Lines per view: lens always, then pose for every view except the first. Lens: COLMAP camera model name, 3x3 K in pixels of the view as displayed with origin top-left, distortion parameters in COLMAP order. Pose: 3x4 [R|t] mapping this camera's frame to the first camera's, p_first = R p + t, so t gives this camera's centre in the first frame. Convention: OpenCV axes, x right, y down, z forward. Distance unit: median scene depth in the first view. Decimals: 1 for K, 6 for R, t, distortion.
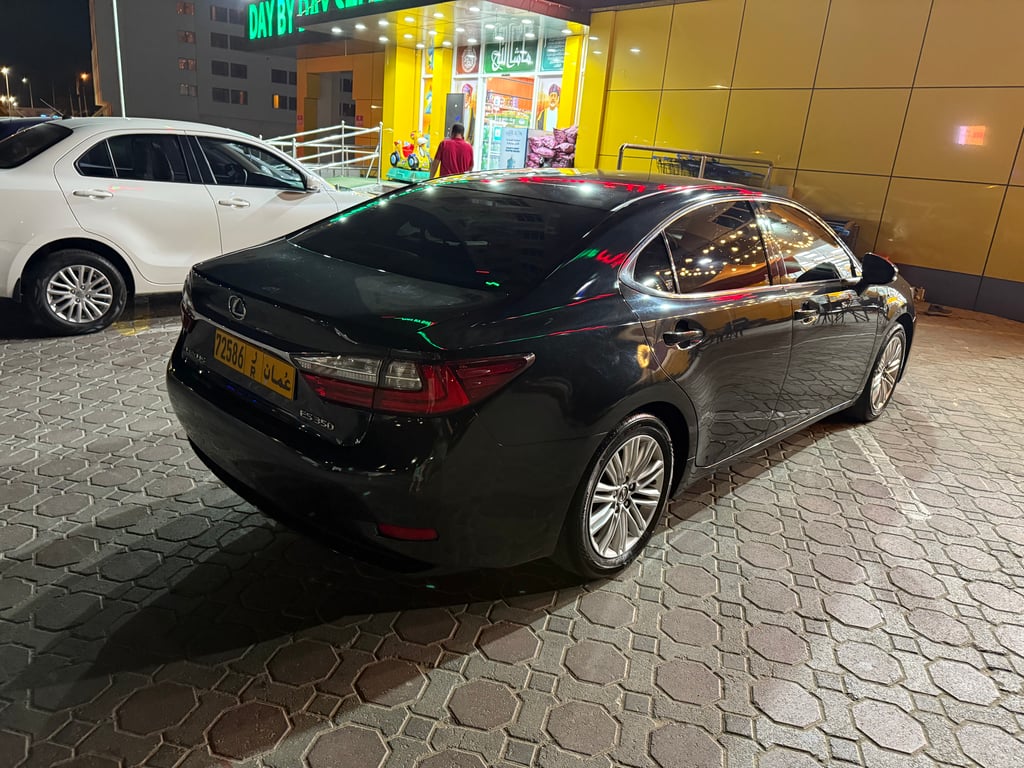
lens RADIAL K [[709.8, 0, 499.1], [0, 709.8, 383.6], [0, 0, 1]] dist [0.037277, -0.054290]
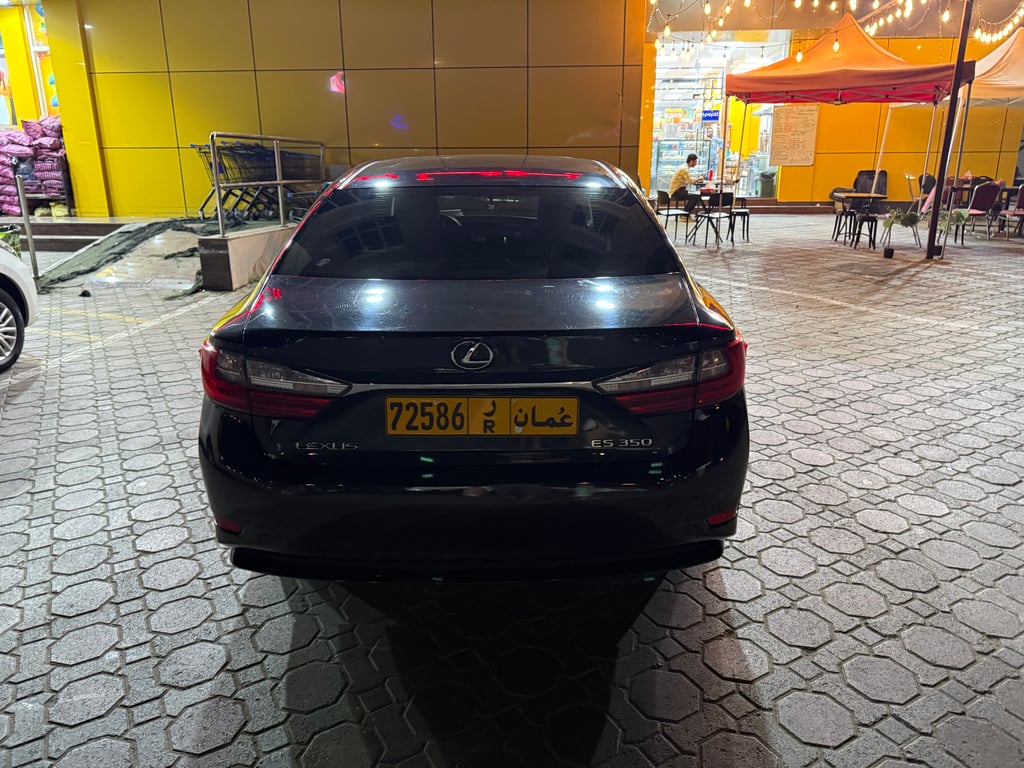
lens RADIAL K [[709.8, 0, 499.1], [0, 709.8, 383.6], [0, 0, 1]] dist [0.037277, -0.054290]
pose [[0.720126, -0.284352, 0.632900, -0.611761], [0.269128, 0.955224, 0.122948, -0.117721], [-0.639522, 0.081793, 0.764409, 0.258489]]
